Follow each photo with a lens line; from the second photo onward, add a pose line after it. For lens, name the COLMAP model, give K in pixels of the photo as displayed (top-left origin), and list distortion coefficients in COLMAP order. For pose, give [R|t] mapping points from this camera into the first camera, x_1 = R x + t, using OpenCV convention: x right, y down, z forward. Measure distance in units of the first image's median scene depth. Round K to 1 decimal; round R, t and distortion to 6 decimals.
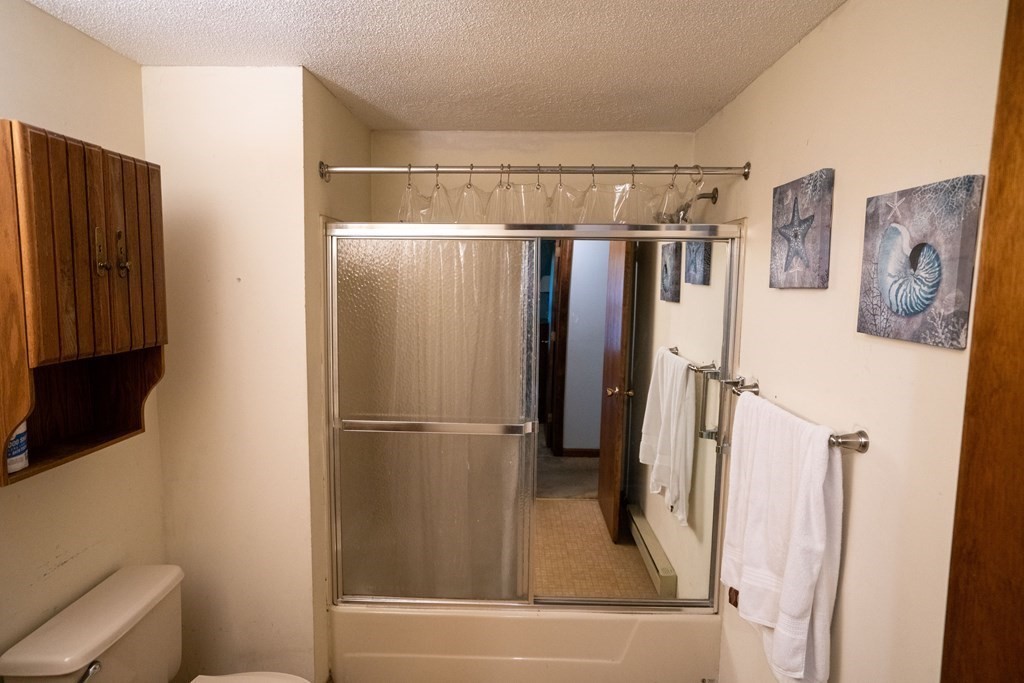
lens RADIAL K [[597.1, 0, 512.0], [0, 597.1, 341.5], [0, 0, 1]] dist [-0.001043, 0.001686]
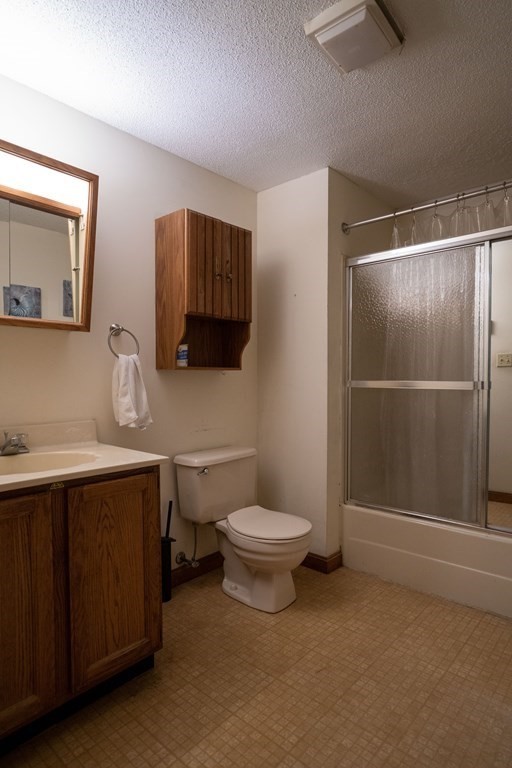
lens RADIAL K [[447.8, 0, 256.0], [0, 447.8, 384.0], [0, 0, 1]] dist [-0.001043, 0.001686]
pose [[0.759977, -0.004235, -0.649936, 0.418349], [-0.056698, 0.995735, -0.072786, 0.345256], [0.647472, 0.092166, 0.756495, -0.073403]]
